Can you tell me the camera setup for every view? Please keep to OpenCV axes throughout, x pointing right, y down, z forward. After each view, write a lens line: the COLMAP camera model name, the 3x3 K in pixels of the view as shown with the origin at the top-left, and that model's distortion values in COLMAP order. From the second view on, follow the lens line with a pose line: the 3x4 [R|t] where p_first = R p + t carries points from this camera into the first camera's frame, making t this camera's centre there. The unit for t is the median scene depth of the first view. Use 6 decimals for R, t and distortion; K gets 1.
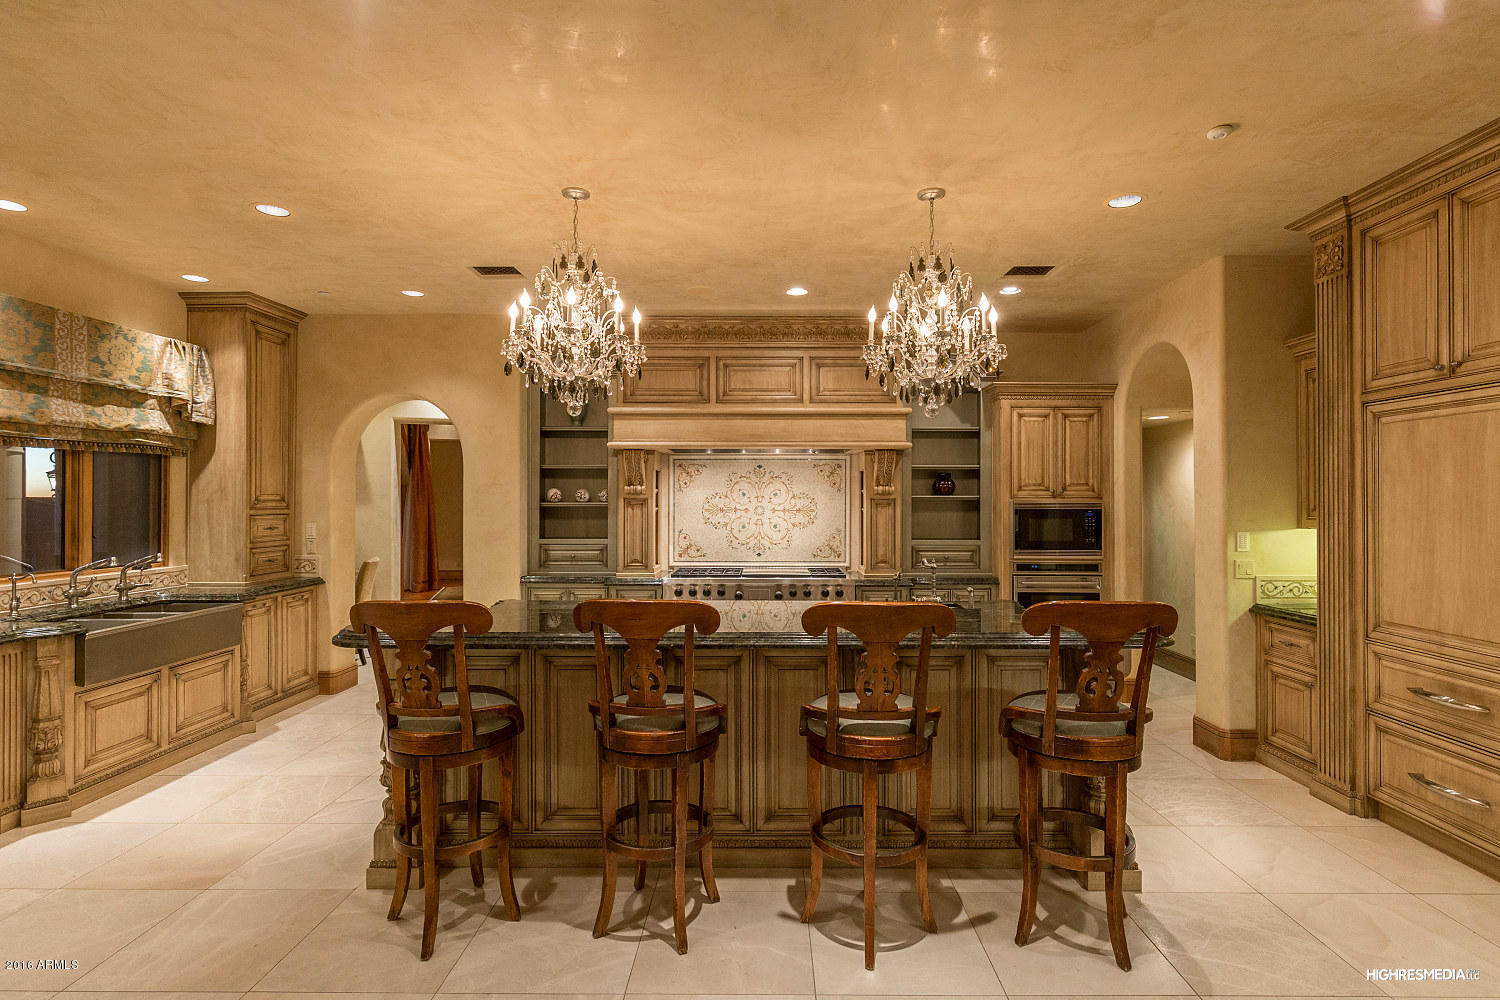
lens RADIAL K [[719.7, 0, 763.2], [0, 719.7, 493.4], [0, 0, 1]] dist [0.000037, -0.001144]
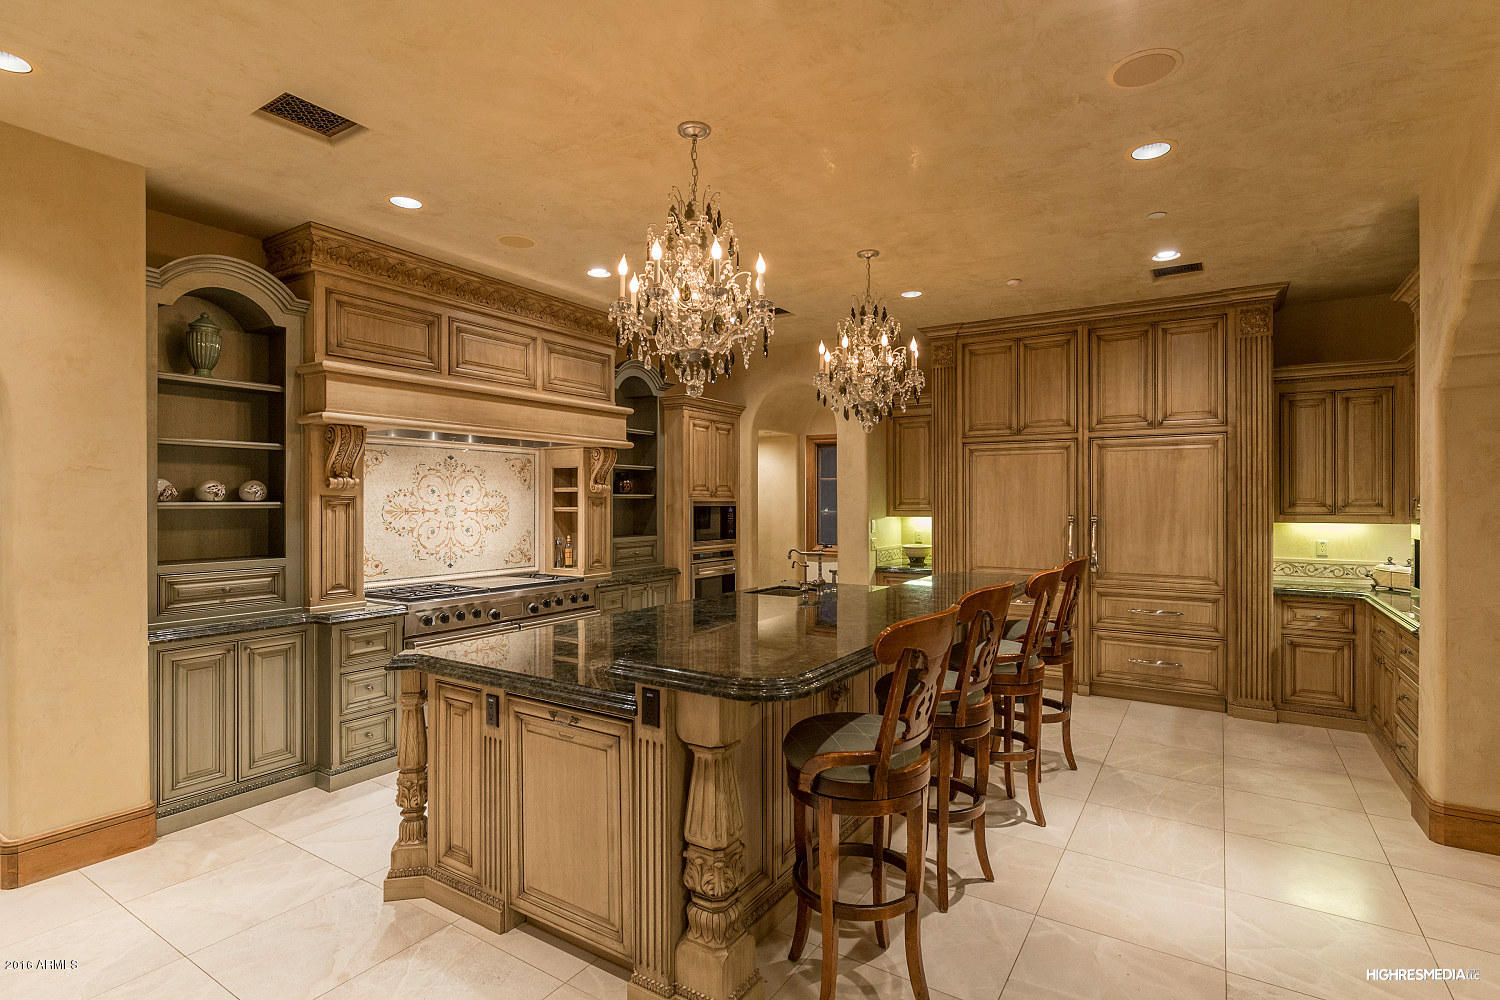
lens RADIAL K [[719.7, 0, 761.9], [0, 719.7, 499.3], [0, 0, 1]] dist [0.000037, -0.001144]
pose [[0.534379, -0.000522, 0.845245, -0.563468], [-0.007717, 0.999955, 0.005497, 0.003189], [-0.845210, -0.009460, 0.534351, 0.296810]]
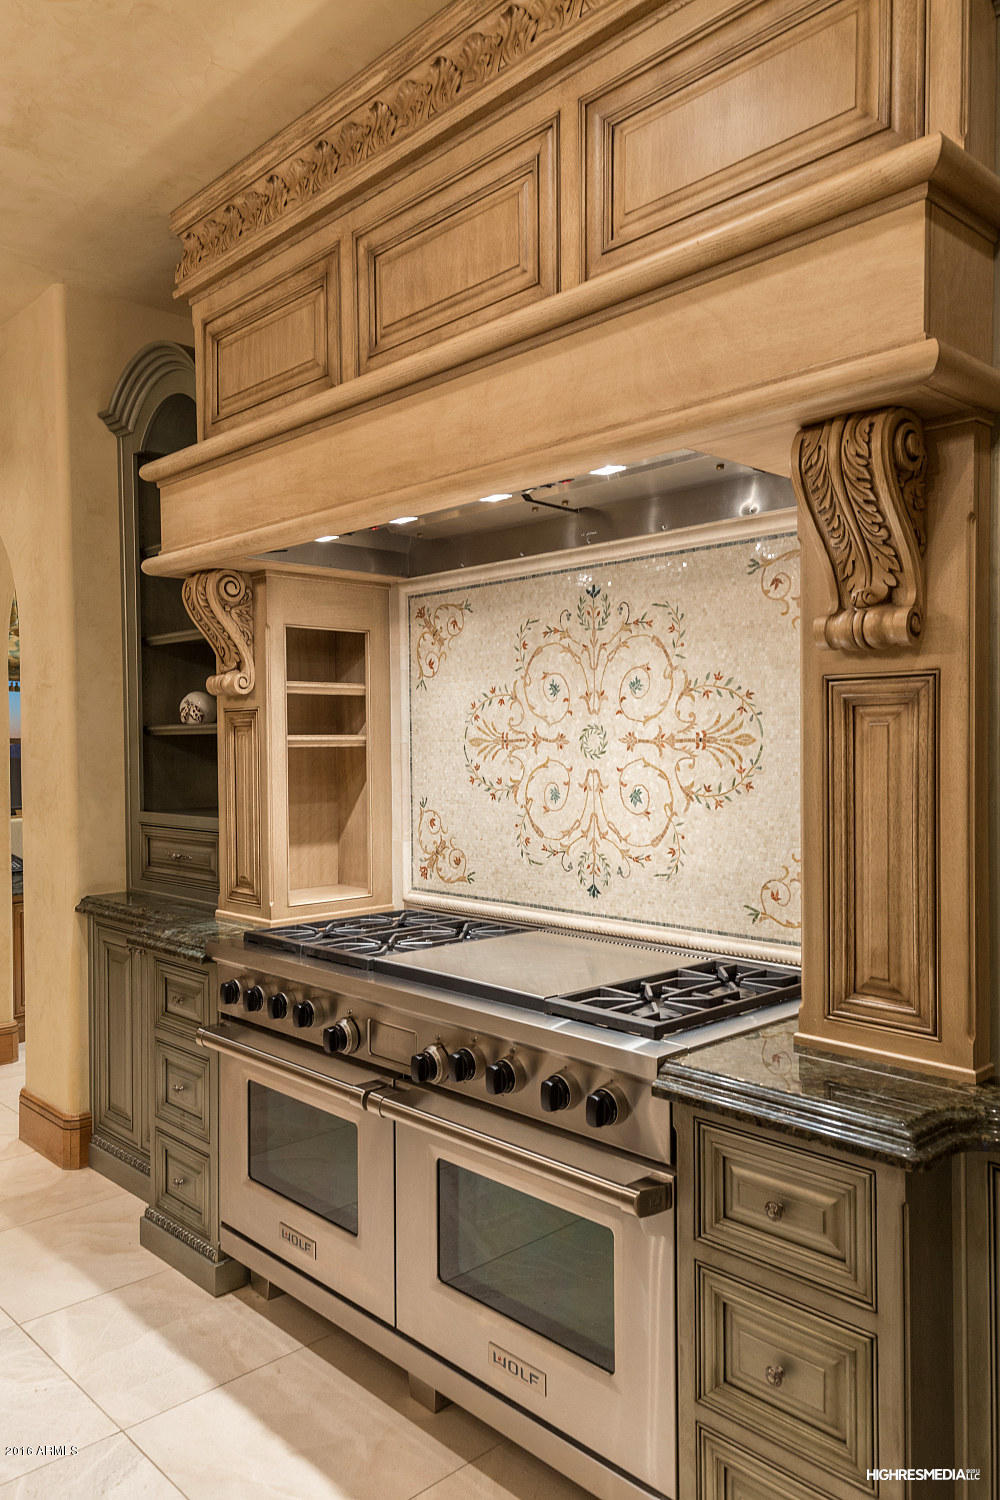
lens RADIAL K [[1102.7, 0, 506.6], [0, 1102.7, 769.1], [0, 0, 1]] dist [0.045363, 0.002904]
pose [[0.685242, 0.010118, -0.728245, 0.333117], [0.017340, 0.999393, 0.030201, 0.023228], [0.728109, -0.033323, 0.684651, 0.740669]]
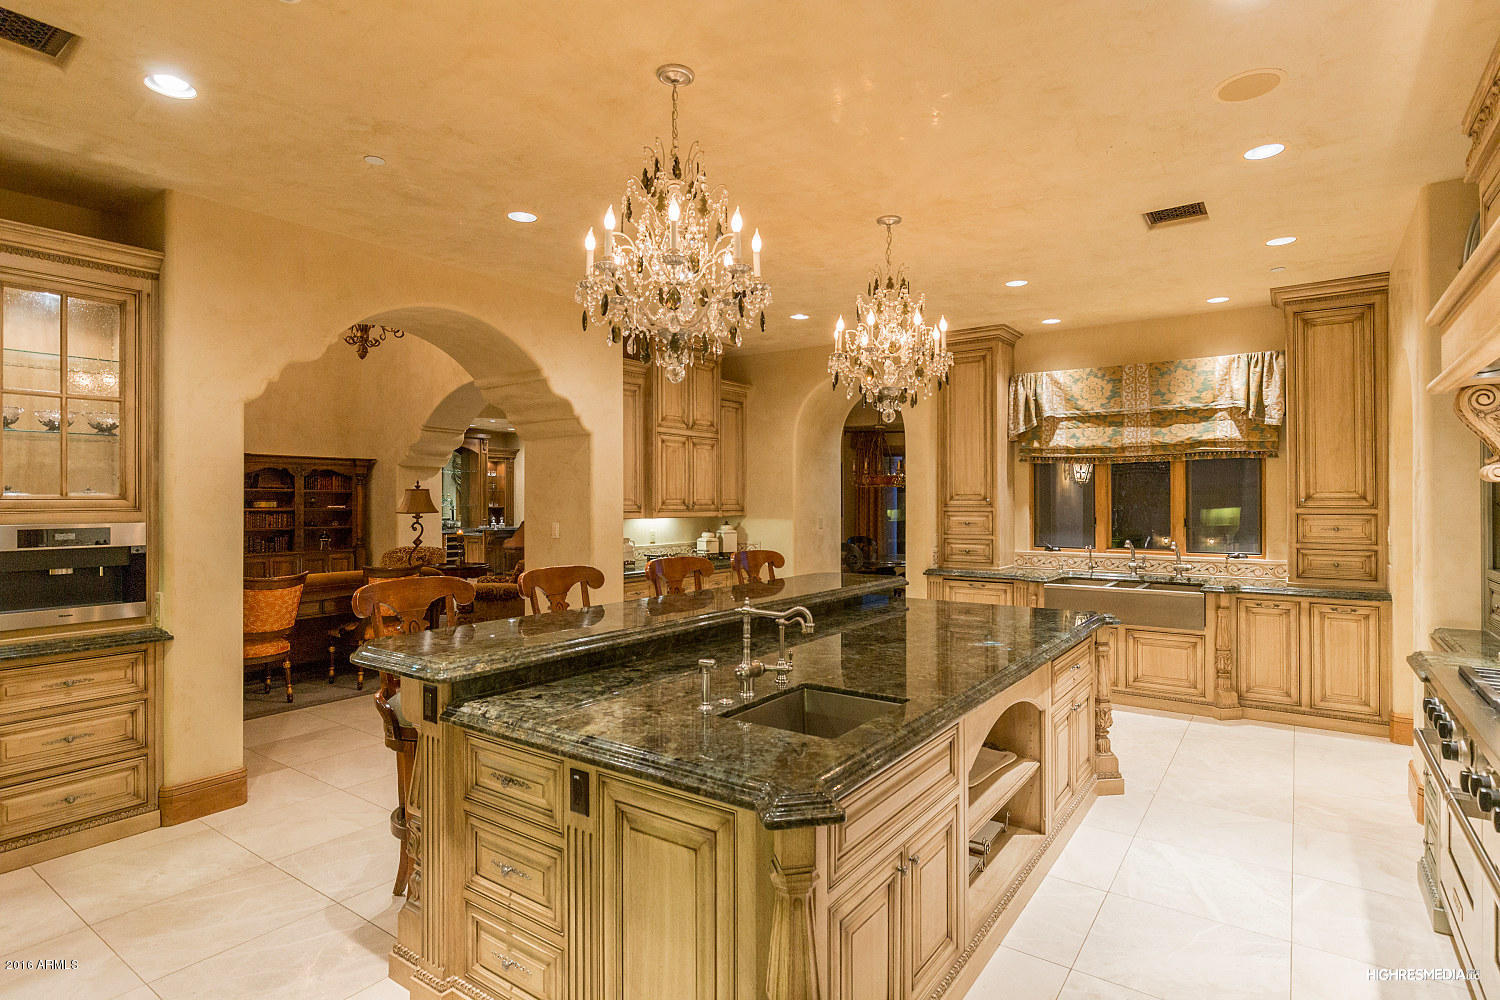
lens RADIAL K [[777.5, 0, 759.4], [0, 777.5, 501.2], [0, 0, 1]] dist [-0.014547, -0.000651]
pose [[-0.576633, 0.001777, -0.817001, 0.504992], [0.008529, 0.999956, -0.003845, 0.010156], [0.816959, -0.009186, -0.576623, 0.928160]]
